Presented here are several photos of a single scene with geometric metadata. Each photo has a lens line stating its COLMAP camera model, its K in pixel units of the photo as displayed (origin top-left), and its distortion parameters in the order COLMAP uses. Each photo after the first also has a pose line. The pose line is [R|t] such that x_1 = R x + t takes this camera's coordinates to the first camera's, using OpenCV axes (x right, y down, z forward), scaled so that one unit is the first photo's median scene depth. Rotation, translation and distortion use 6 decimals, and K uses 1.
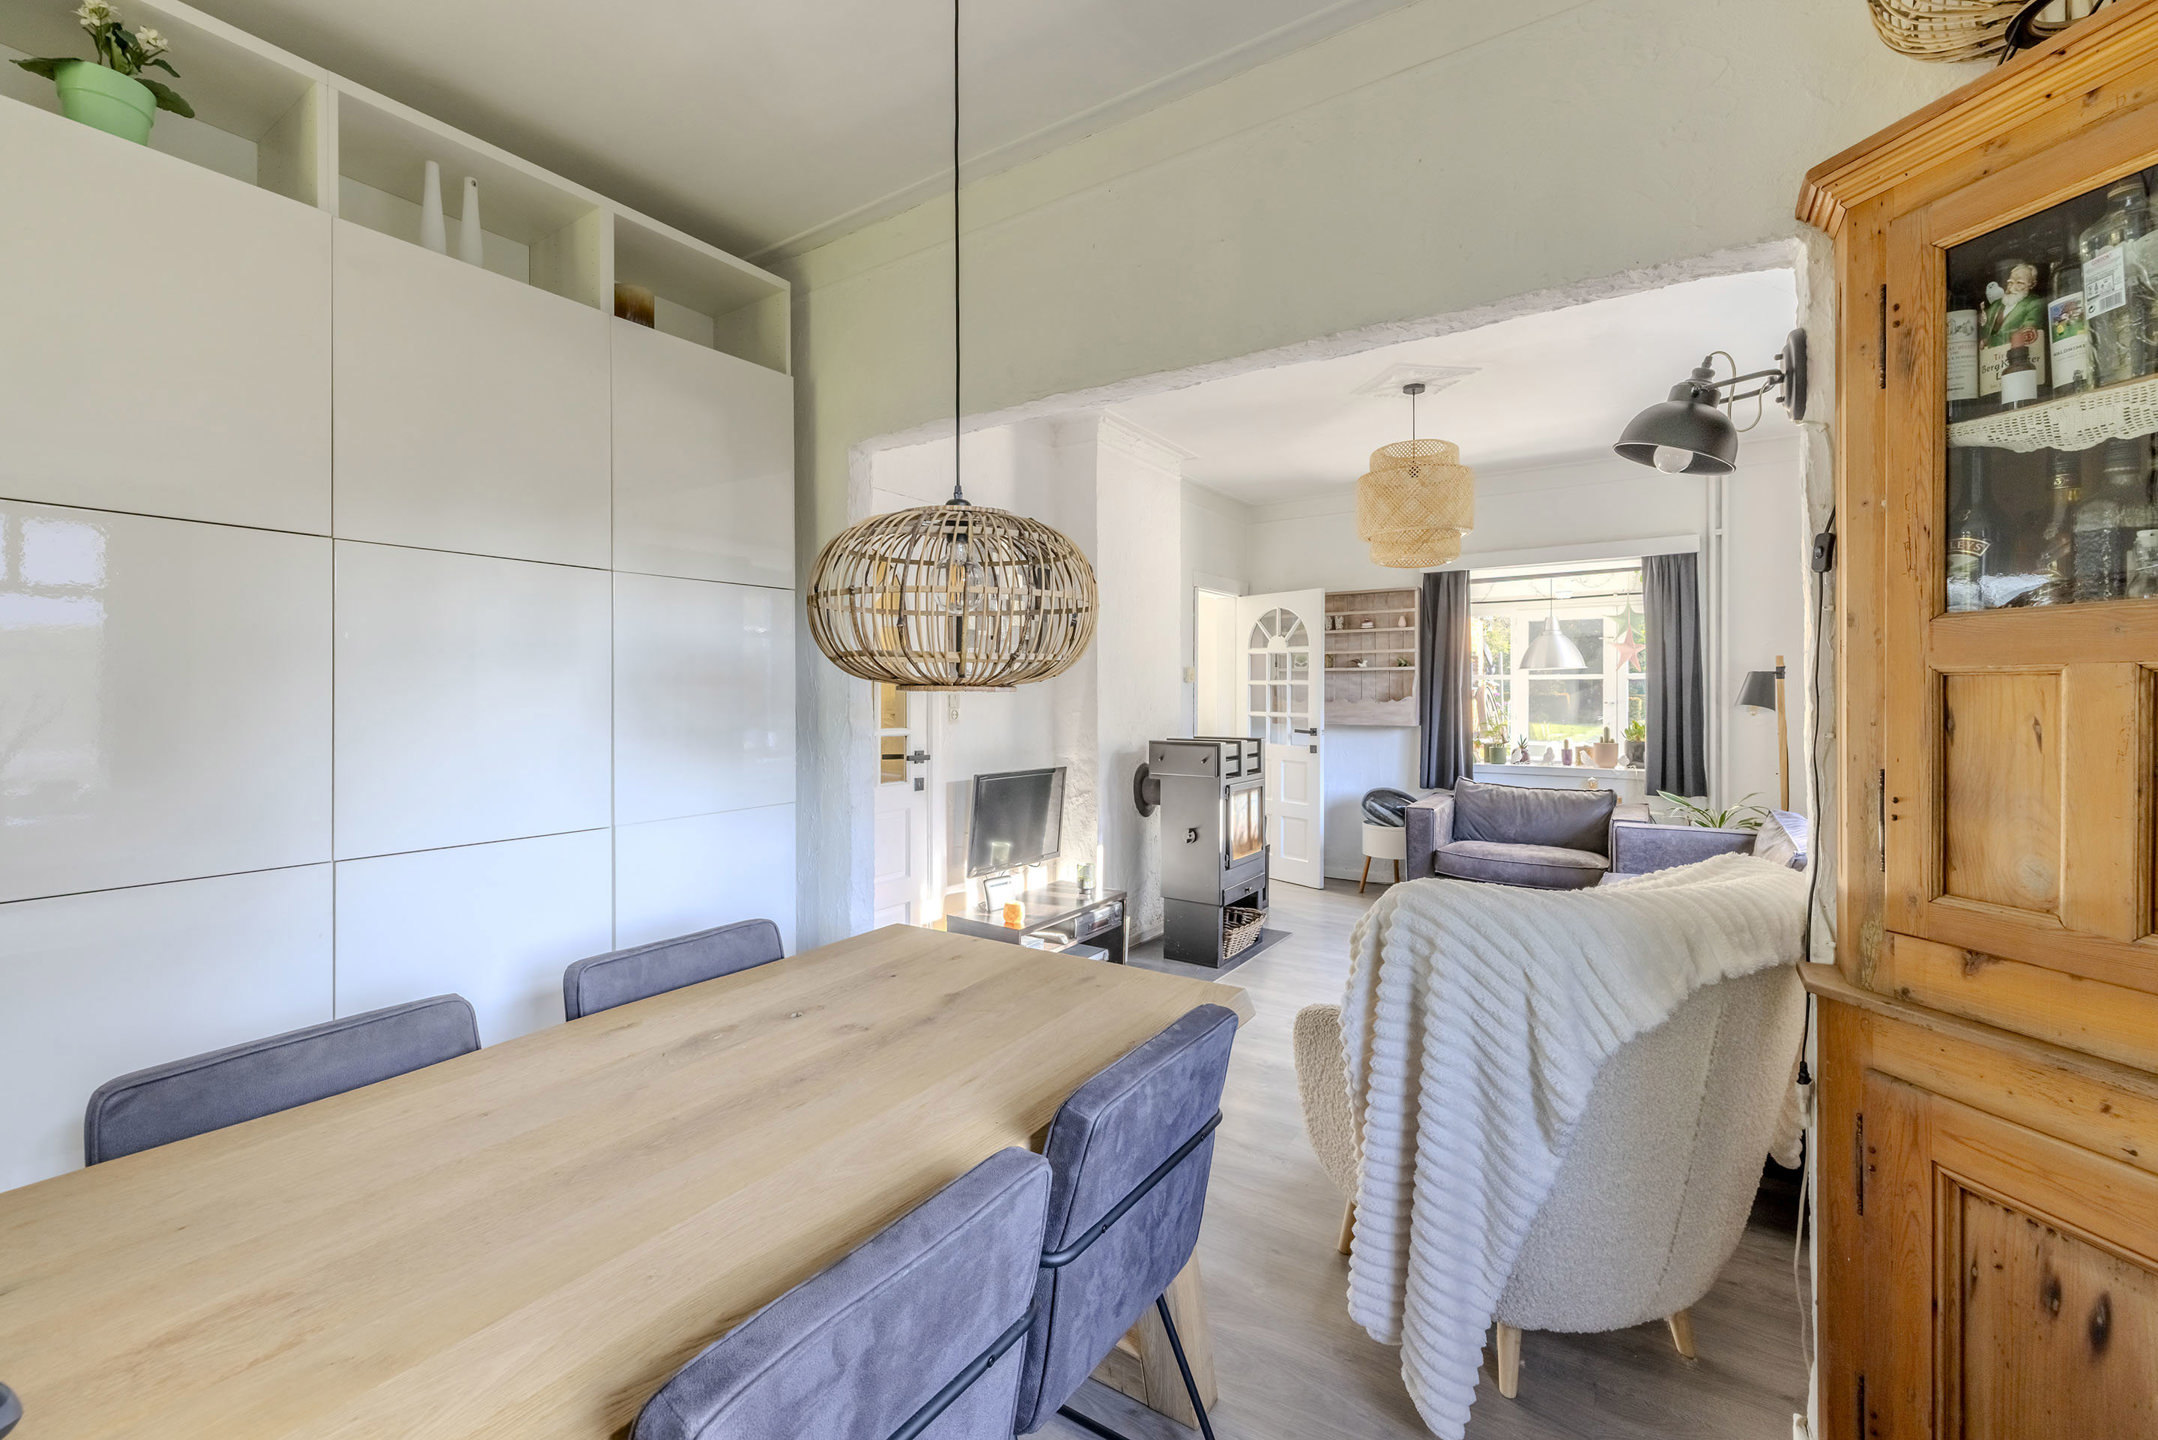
lens RADIAL K [[890.1, 0, 1046.5], [0, 890.1, 698.9], [0, 0, 1]] dist [0.002274, 0.000166]
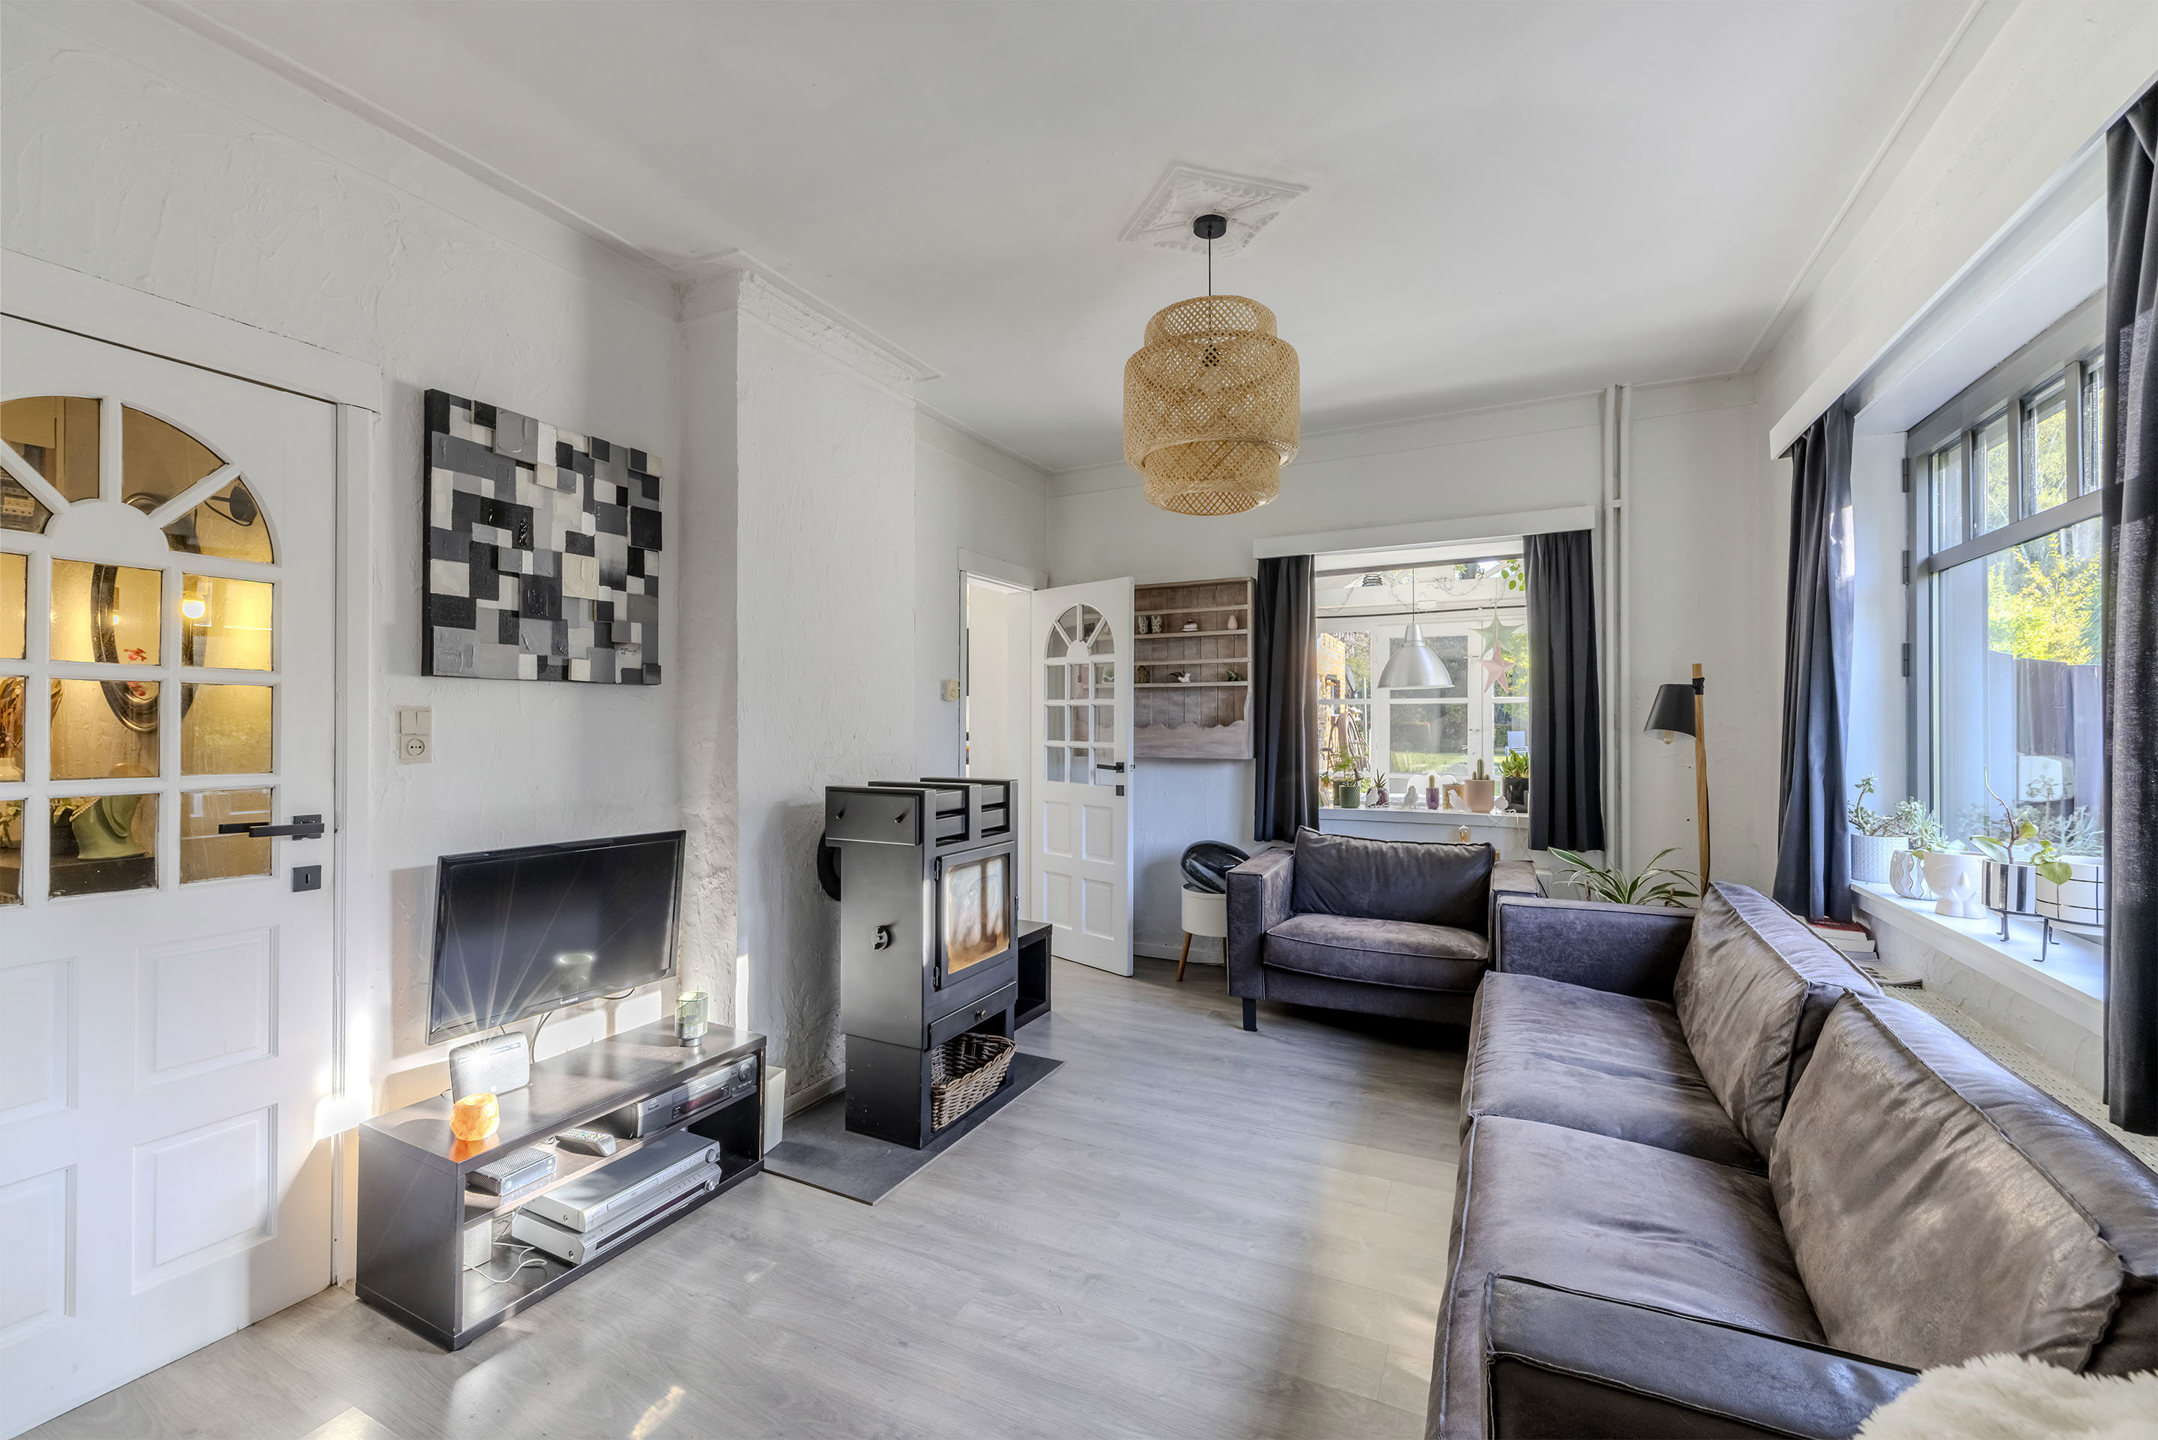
lens RADIAL K [[917.0, 0, 1063.9], [0, 917.0, 727.0], [0, 0, 1]] dist [-0.000478, -0.000046]
pose [[0.988575, -0.000652, 0.150729, 0.156720], [0.000966, 0.999998, -0.002012, 0.005024], [-0.150728, 0.002135, 0.988573, 0.277112]]
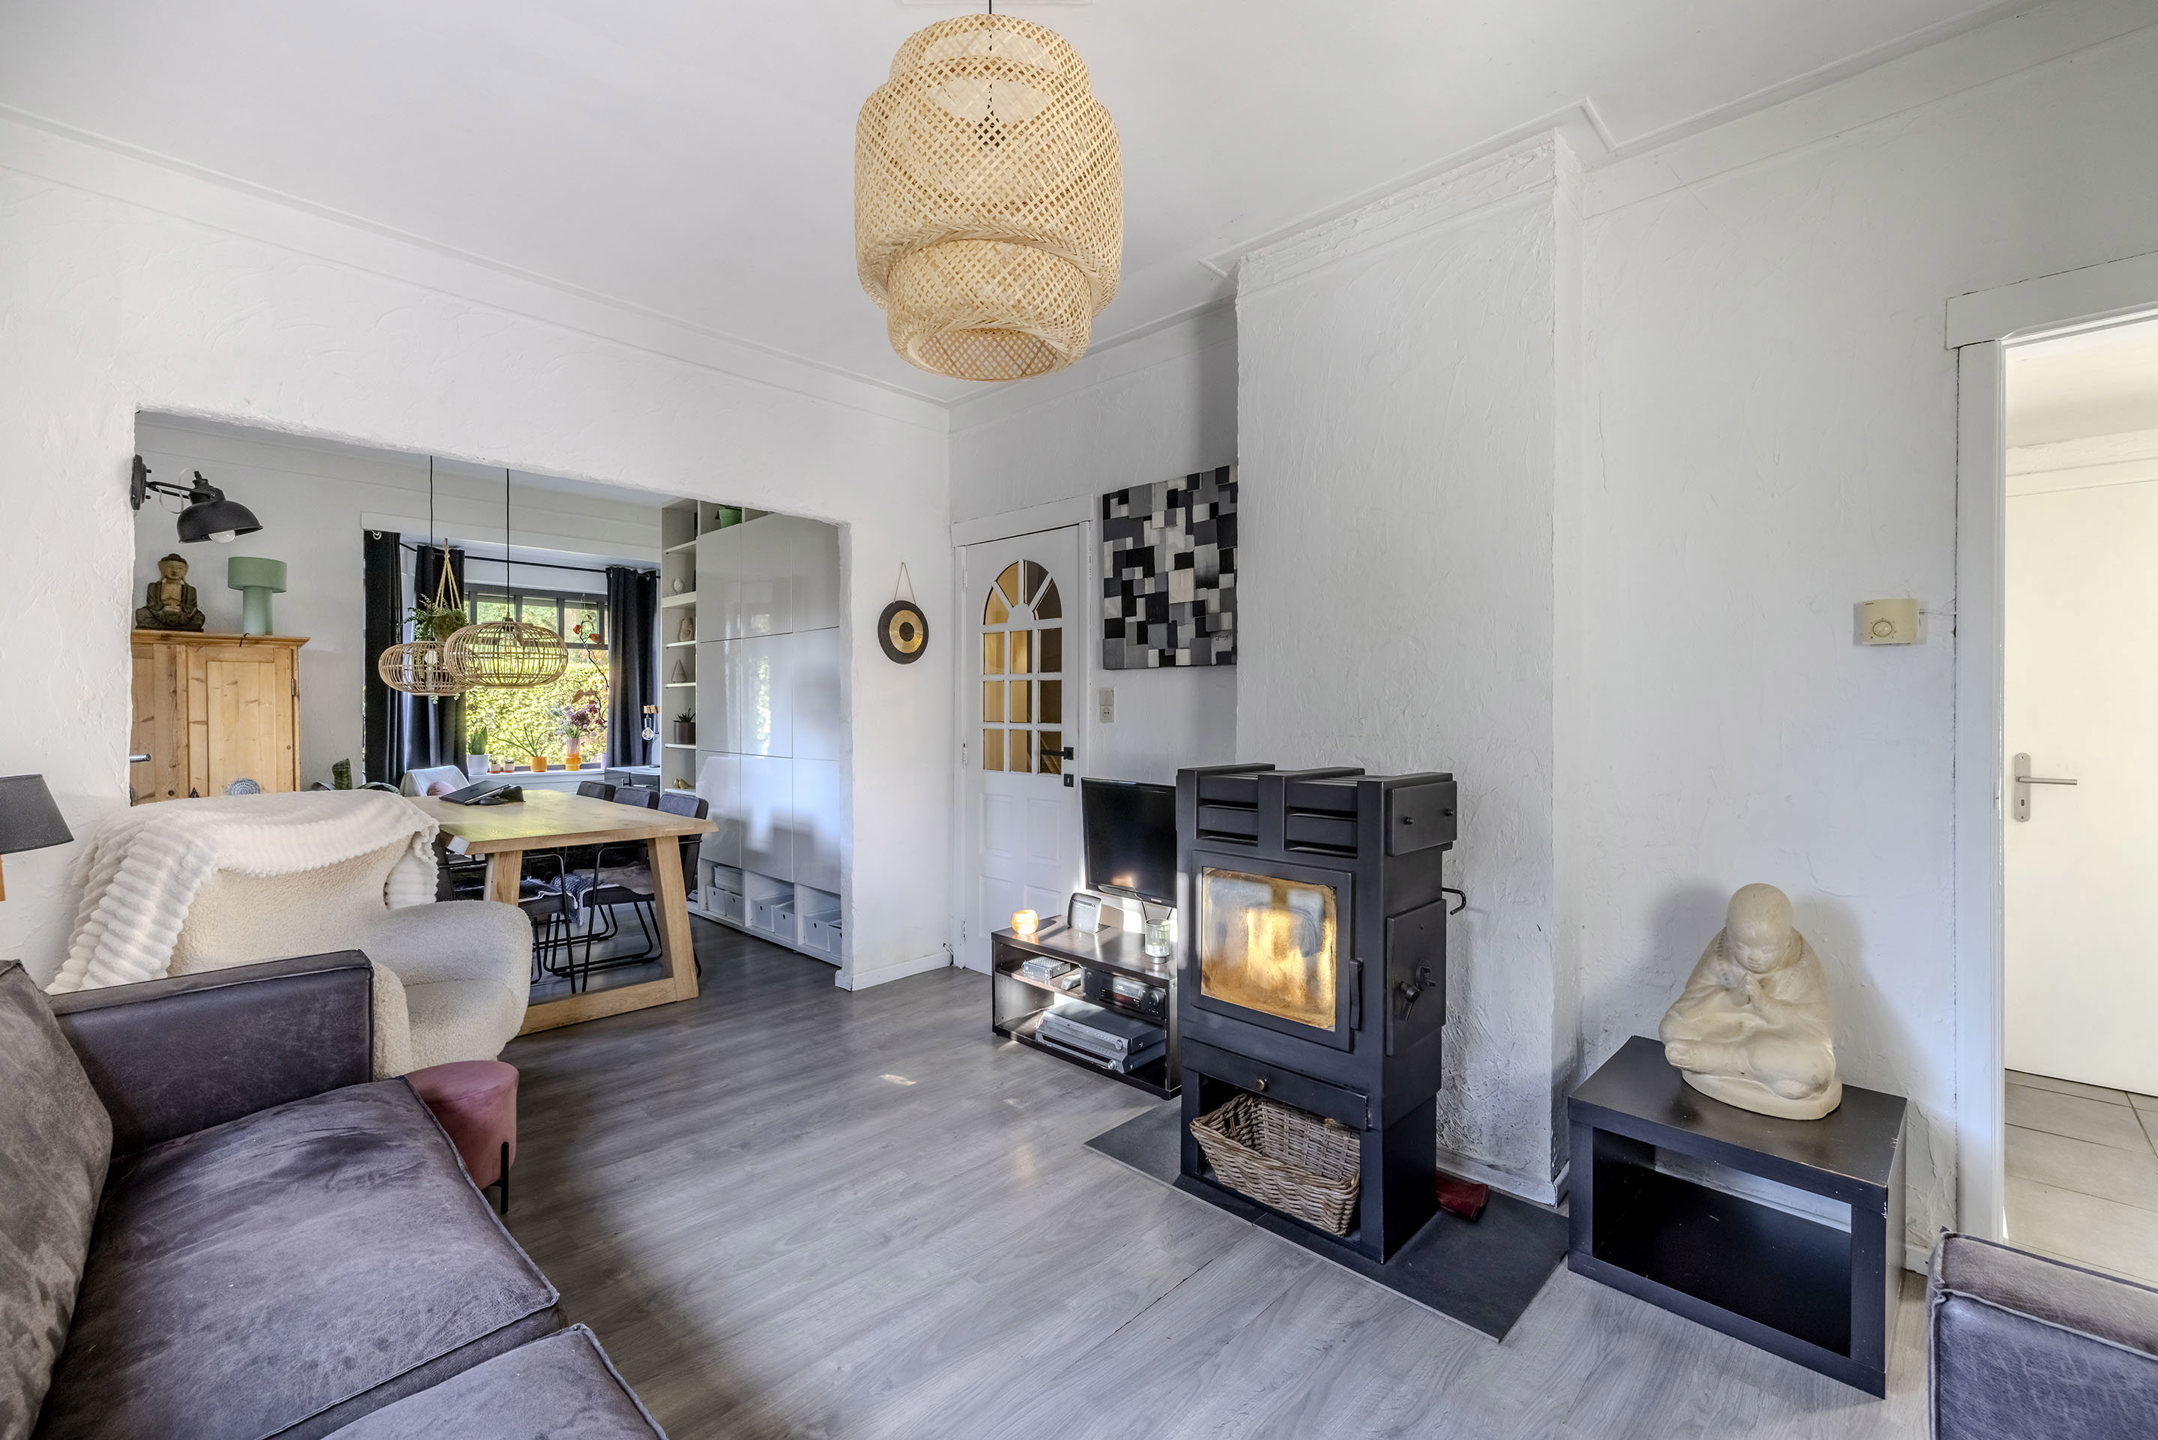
lens RADIAL K [[930.8, 0, 1079.0], [0, 930.8, 720.0], [0, 0, 1]] dist [-0.000179, -0.000034]
pose [[-0.172215, 0.016136, -0.984927, 0.632358], [-0.005810, 0.999832, 0.017396, 0.006431], [0.985042, 0.008718, -0.172092, 0.842838]]
